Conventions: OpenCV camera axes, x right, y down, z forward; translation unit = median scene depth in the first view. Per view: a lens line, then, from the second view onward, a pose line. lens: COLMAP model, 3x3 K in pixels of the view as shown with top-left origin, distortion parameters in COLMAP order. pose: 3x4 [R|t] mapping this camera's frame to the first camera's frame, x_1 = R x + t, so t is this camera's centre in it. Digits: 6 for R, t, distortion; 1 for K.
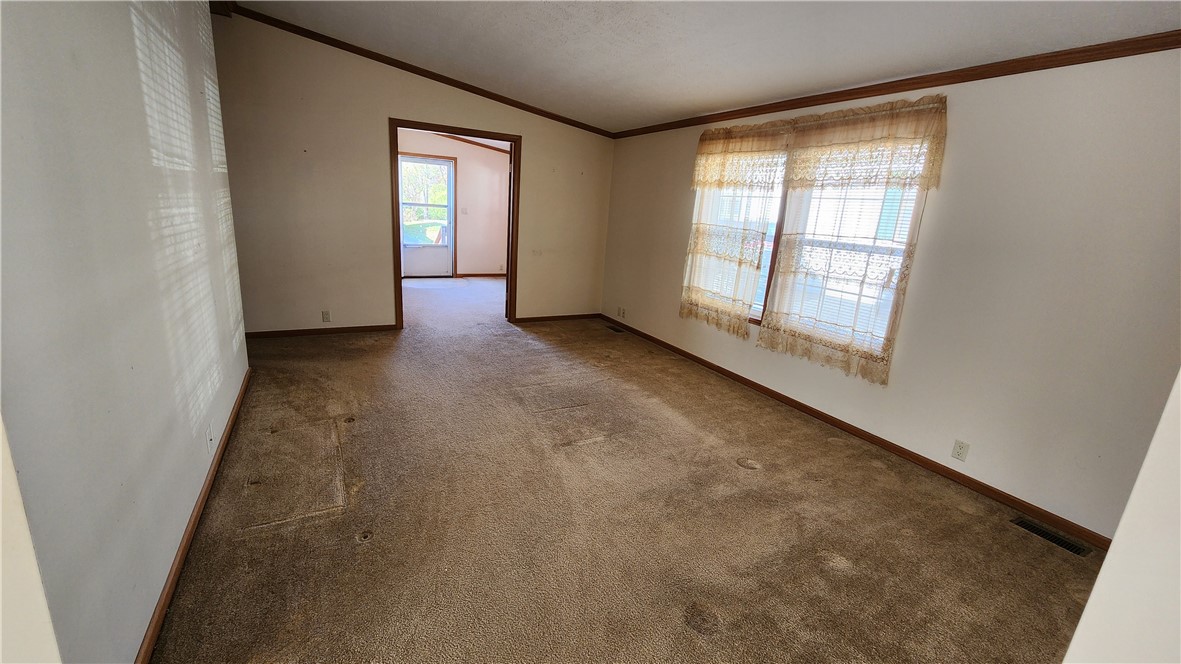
lens RADIAL K [[481.7, 0, 587.2], [0, 481.7, 329.4], [0, 0, 1]] dist [-0.002050, -0.000904]
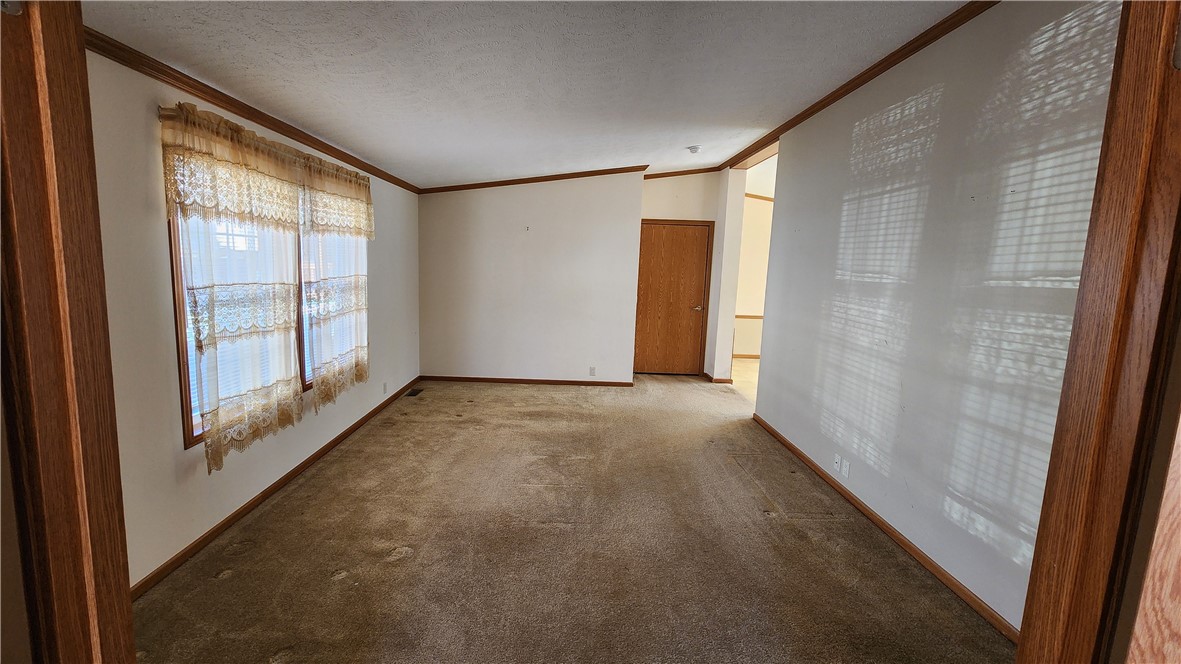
lens RADIAL K [[481.7, 0, 589.7], [0, 481.7, 323.2], [0, 0, 1]] dist [-0.002050, -0.000904]
pose [[-0.888024, -0.154478, 0.433071, -0.371629], [0.018736, 0.928934, 0.369772, -0.375163], [-0.459416, 0.336480, -0.822021, 1.281581]]
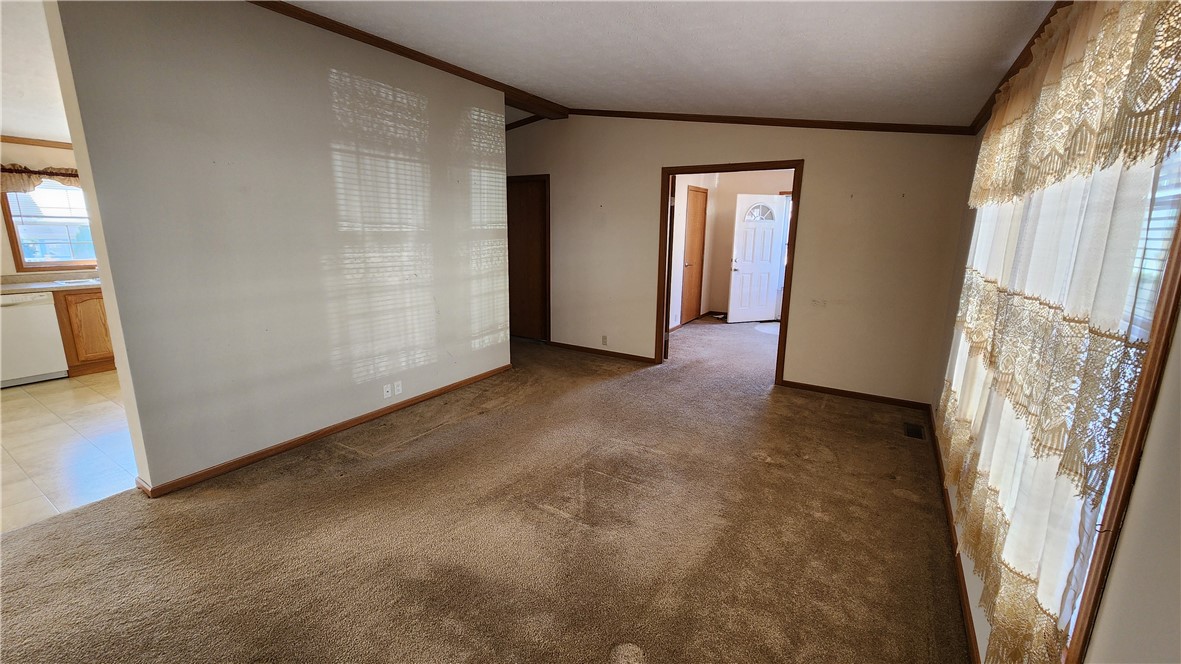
lens RADIAL K [[481.7, 0, 588.1], [0, 481.7, 333.5], [0, 0, 1]] dist [-0.002050, -0.000904]
pose [[0.486477, 0.130098, -0.863953, 0.513627], [-0.197102, 0.979702, 0.036544, -0.086917], [0.851171, 0.152509, 0.502245, 0.393559]]
